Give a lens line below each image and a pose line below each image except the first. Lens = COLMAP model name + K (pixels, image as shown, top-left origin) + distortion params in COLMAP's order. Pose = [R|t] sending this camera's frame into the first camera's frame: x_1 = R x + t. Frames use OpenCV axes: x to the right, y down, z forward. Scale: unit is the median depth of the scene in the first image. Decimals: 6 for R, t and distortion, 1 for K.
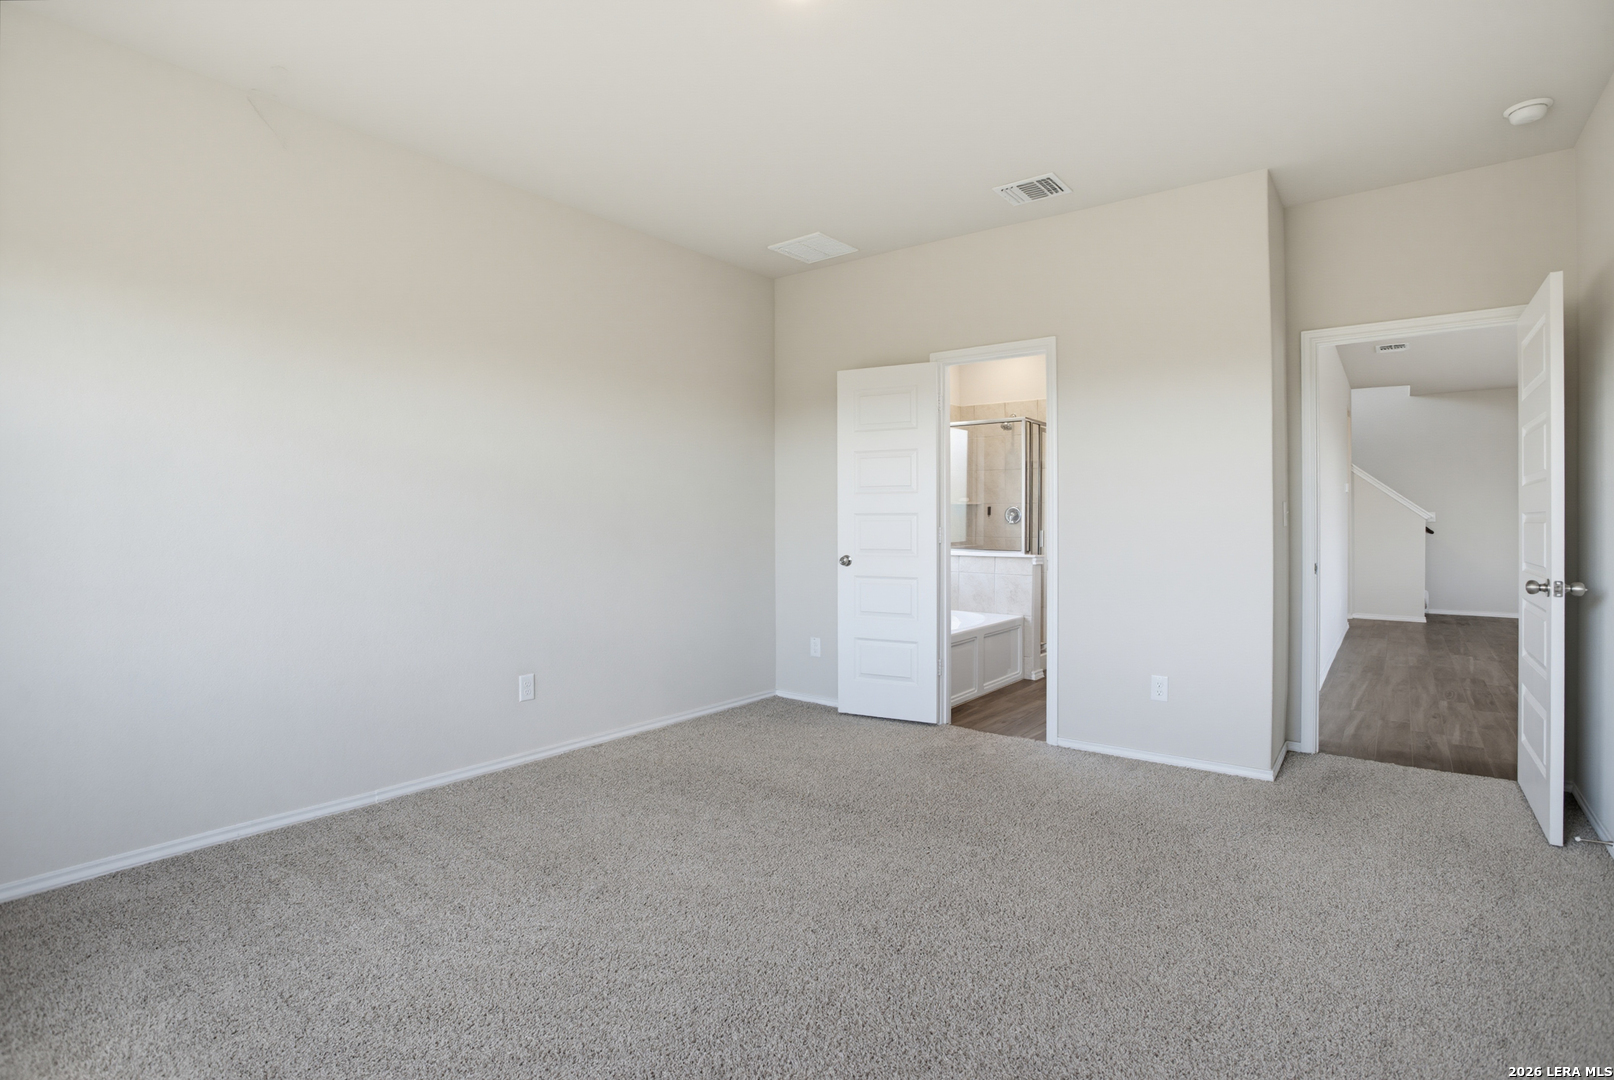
lens RADIAL K [[797.4, 0, 807.7], [0, 797.4, 532.8], [0, 0, 1]] dist [-0.017715, -0.000571]
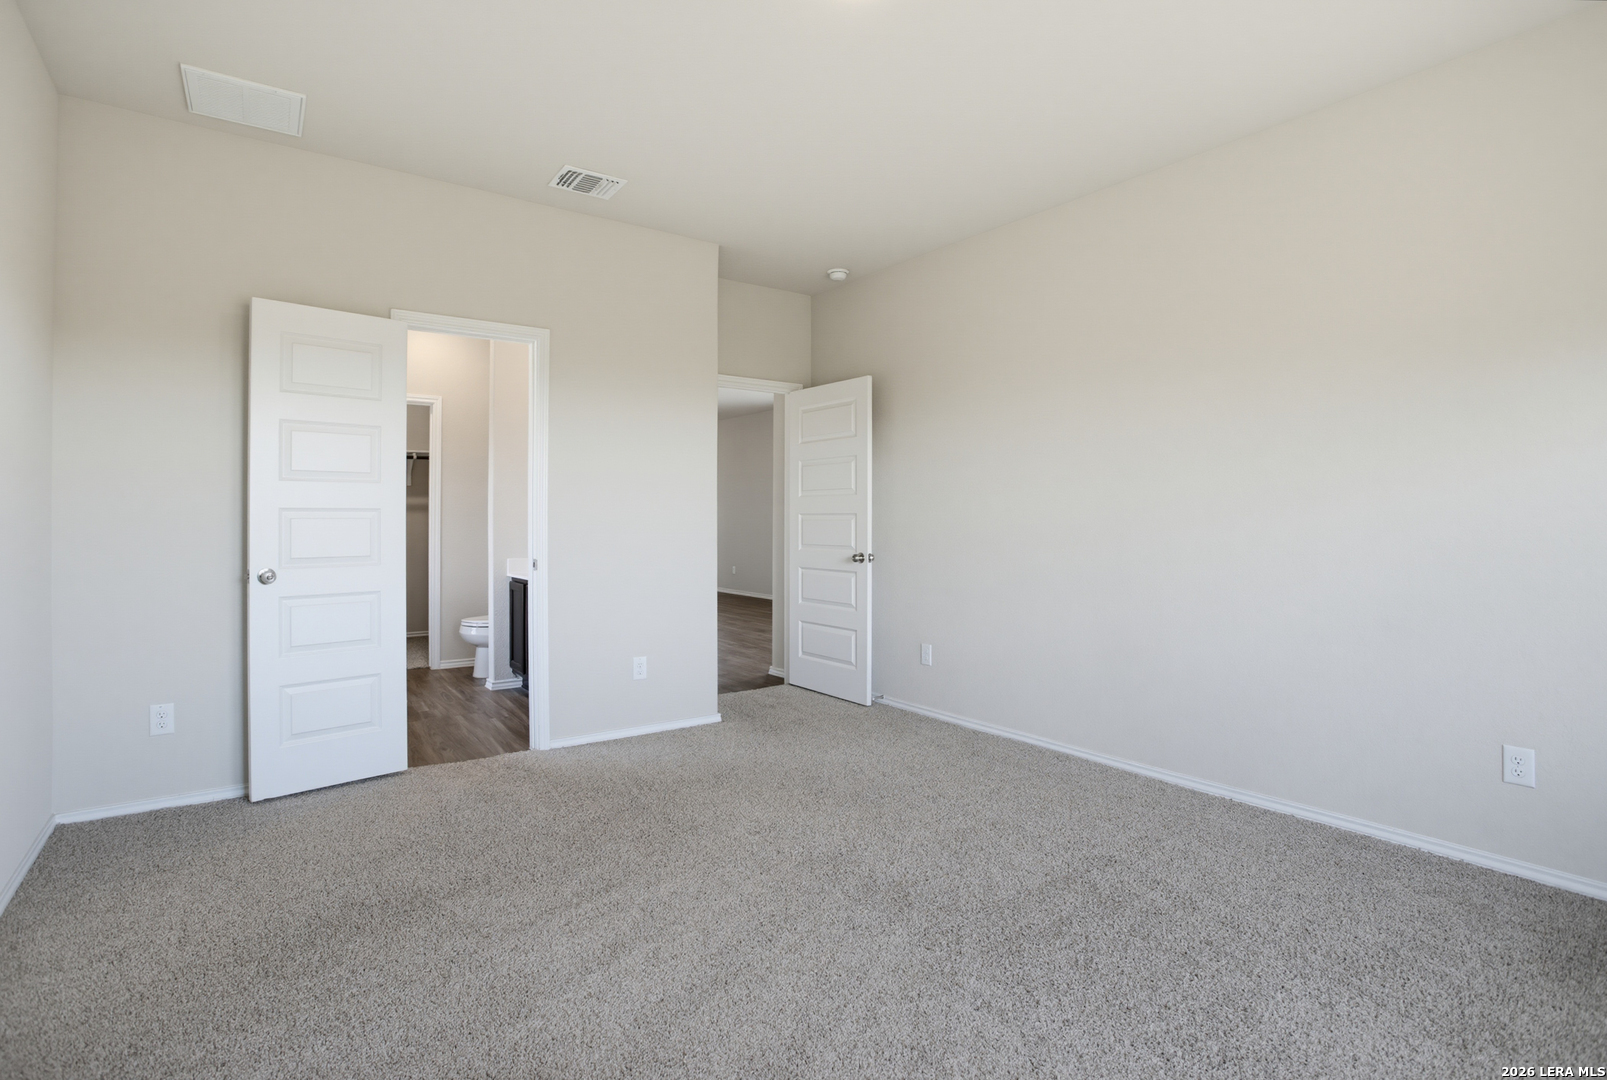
lens RADIAL K [[794.0, 0, 804.0], [0, 794.0, 534.9], [0, 0, 1]] dist [-0.017715, -0.000571]
pose [[0.309953, -0.013876, 0.950651, -0.518052], [0.010031, 0.999886, 0.011324, -0.004203], [-0.950699, 0.006026, 0.310057, 0.402168]]
